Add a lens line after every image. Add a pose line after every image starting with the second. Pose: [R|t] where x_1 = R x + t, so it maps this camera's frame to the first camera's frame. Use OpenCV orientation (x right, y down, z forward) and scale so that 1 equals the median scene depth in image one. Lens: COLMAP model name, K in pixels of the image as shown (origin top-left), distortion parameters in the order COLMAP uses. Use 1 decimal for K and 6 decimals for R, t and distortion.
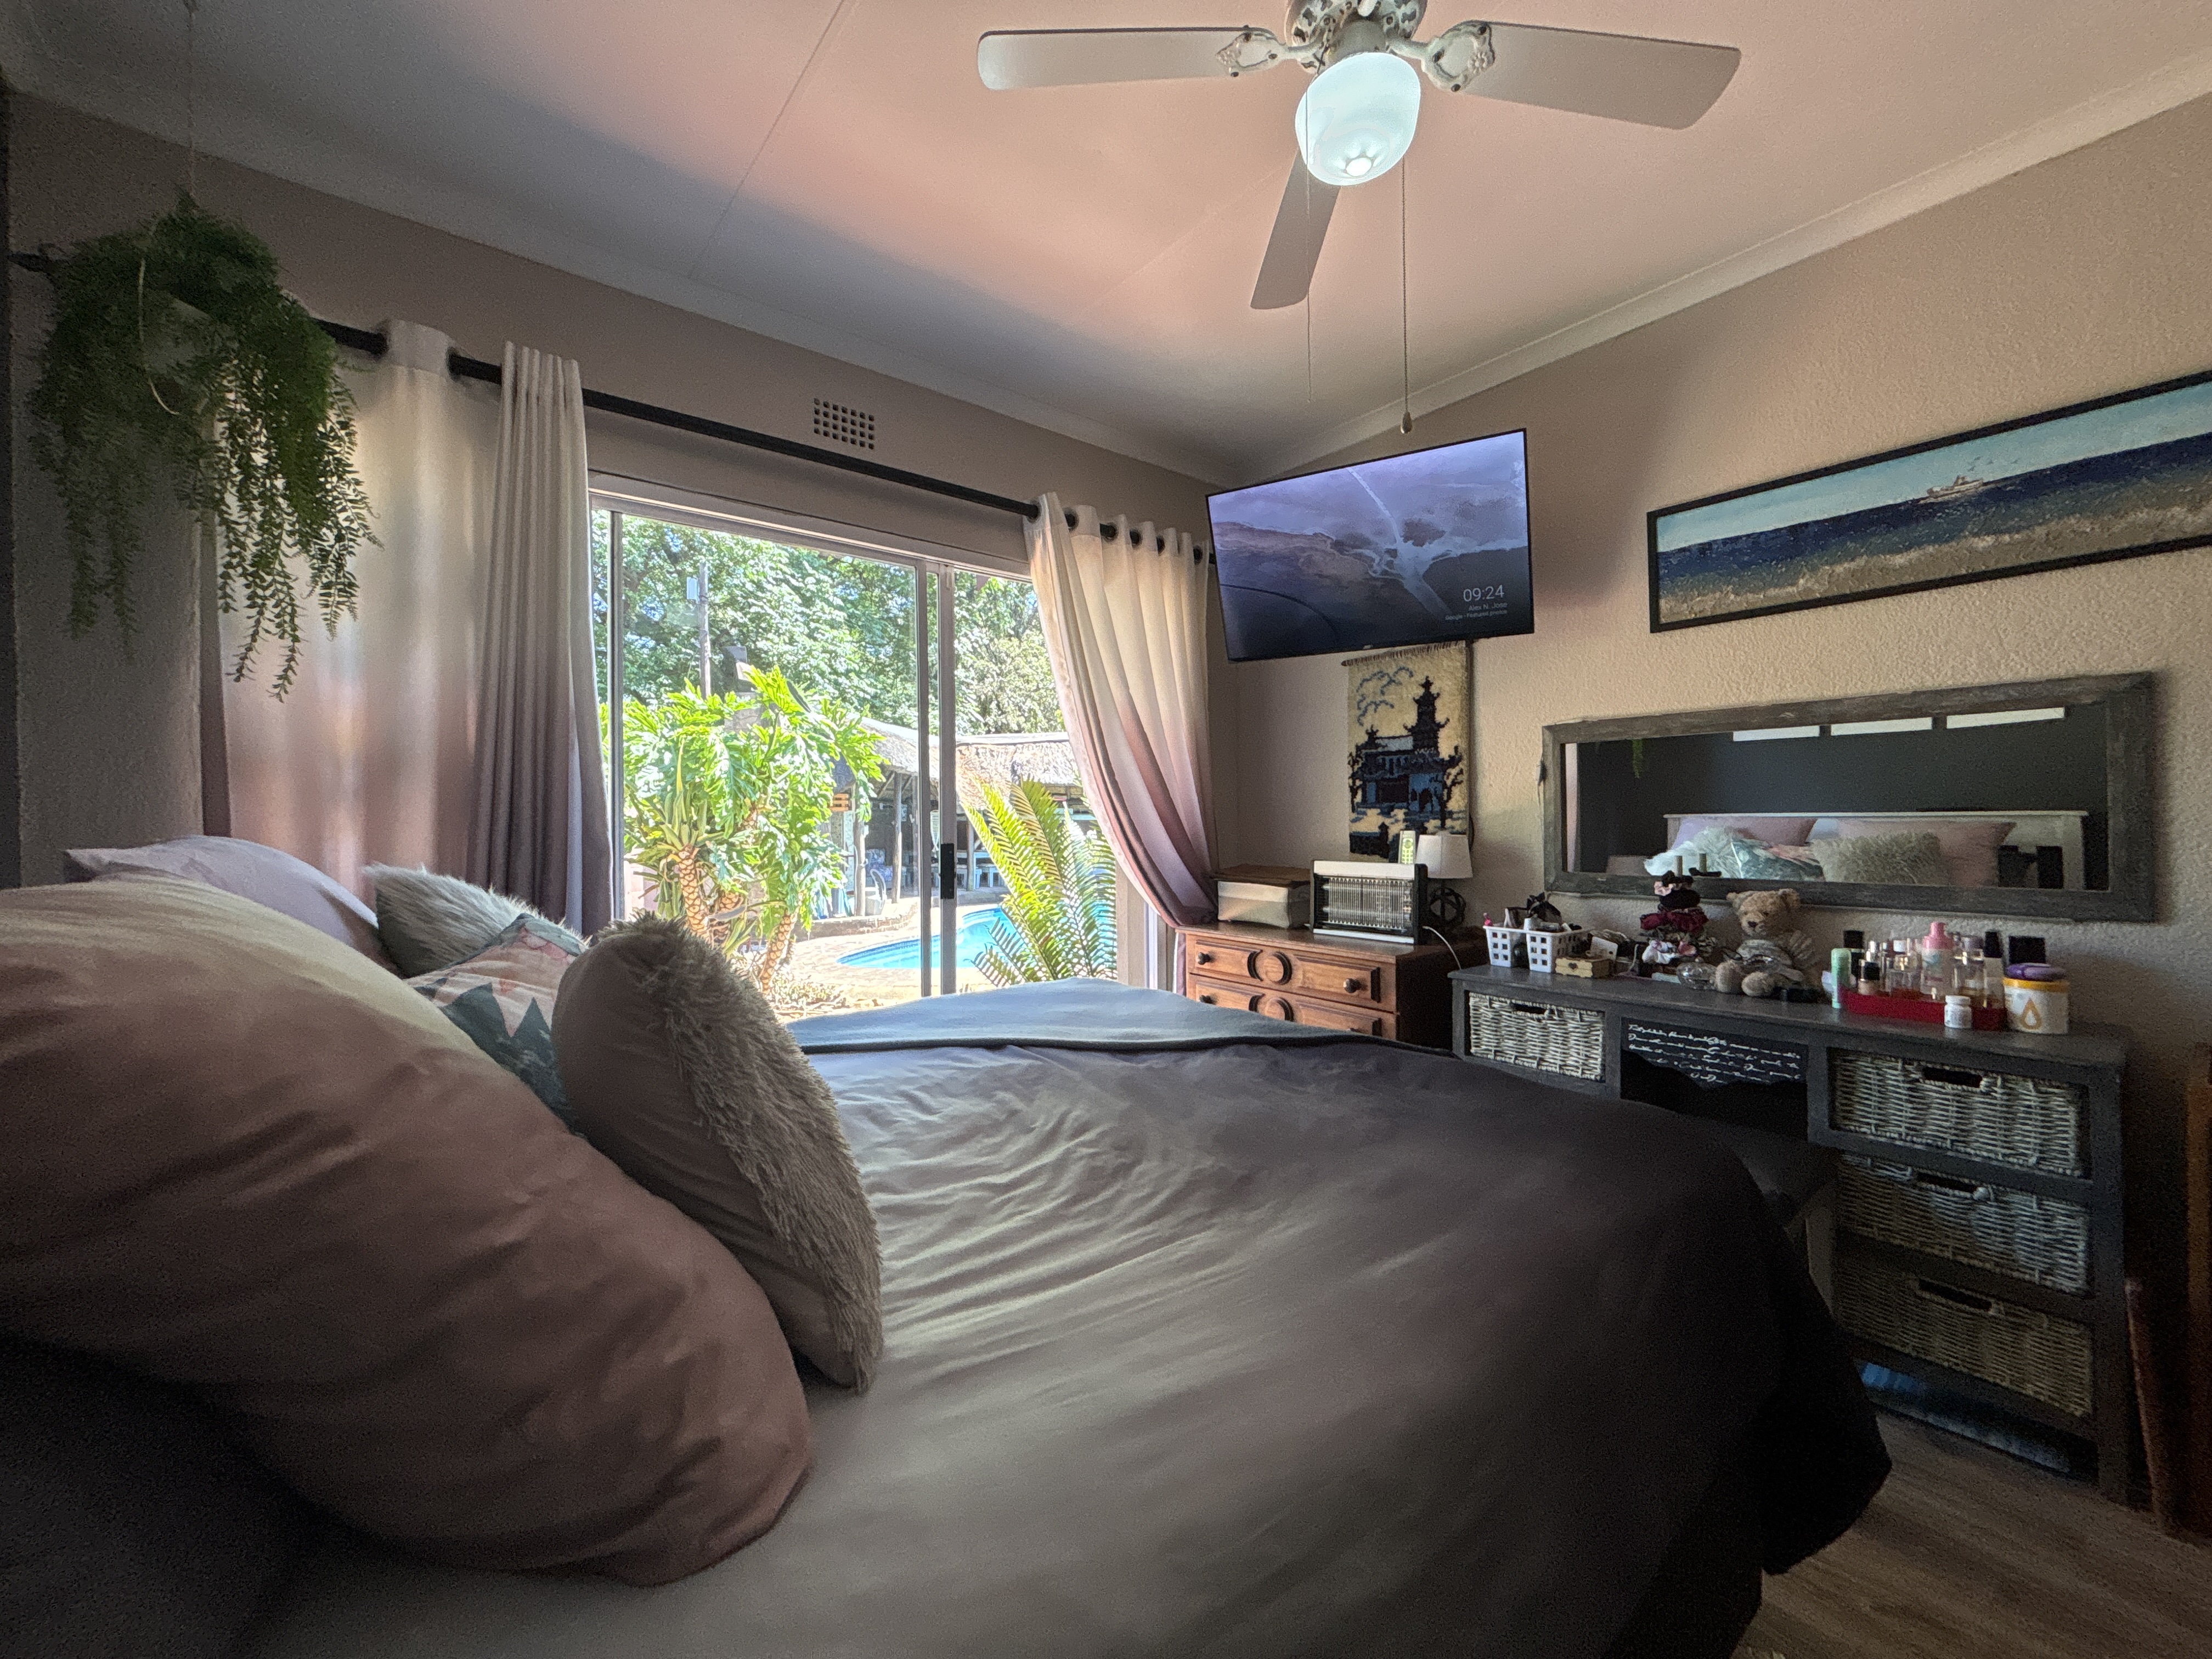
lens RADIAL K [[918.7, 0, 1106.0], [0, 918.7, 829.5], [0, 0, 1]] dist [0.000468, 0.000021]
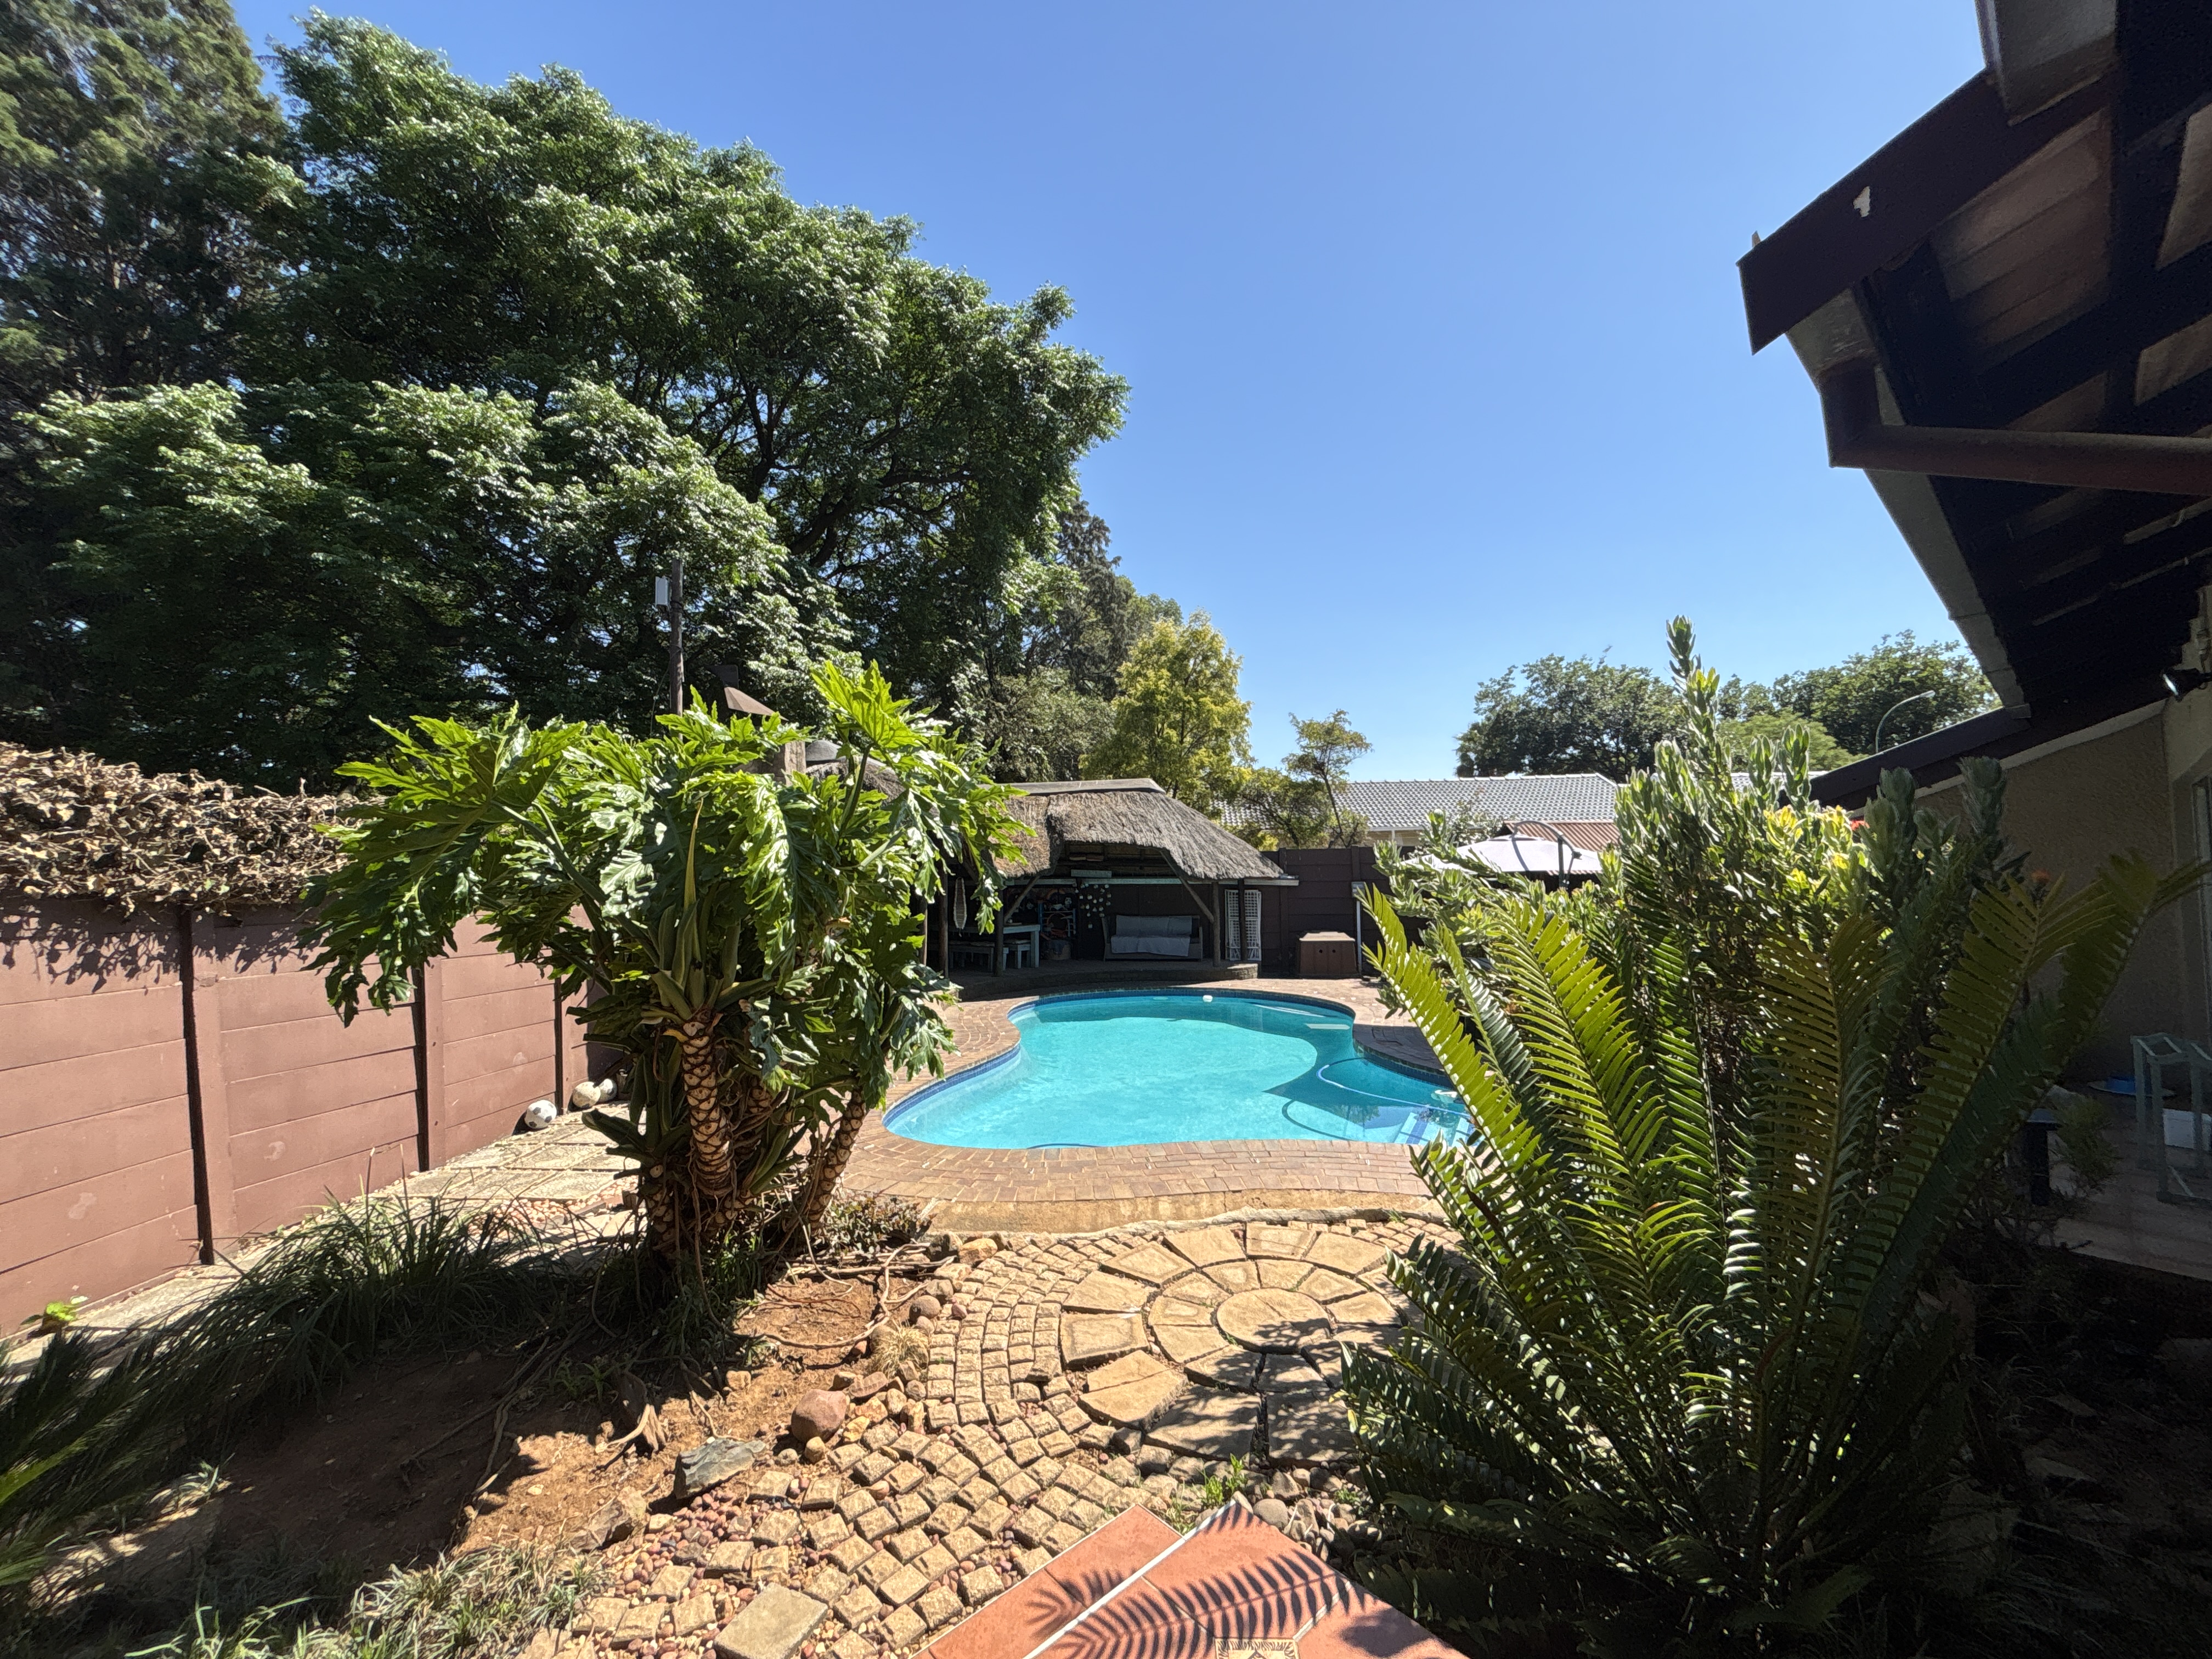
lens RADIAL K [[894.5, 0, 1106.0], [0, 894.5, 829.5], [0, 0, 1]] dist [-0.000698, 0.000003]
pose [[0.997659, 0.003479, 0.068303, -0.126301], [-0.000157, 0.998819, -0.048577, -0.026723], [-0.068391, 0.048453, 0.996481, 0.232002]]
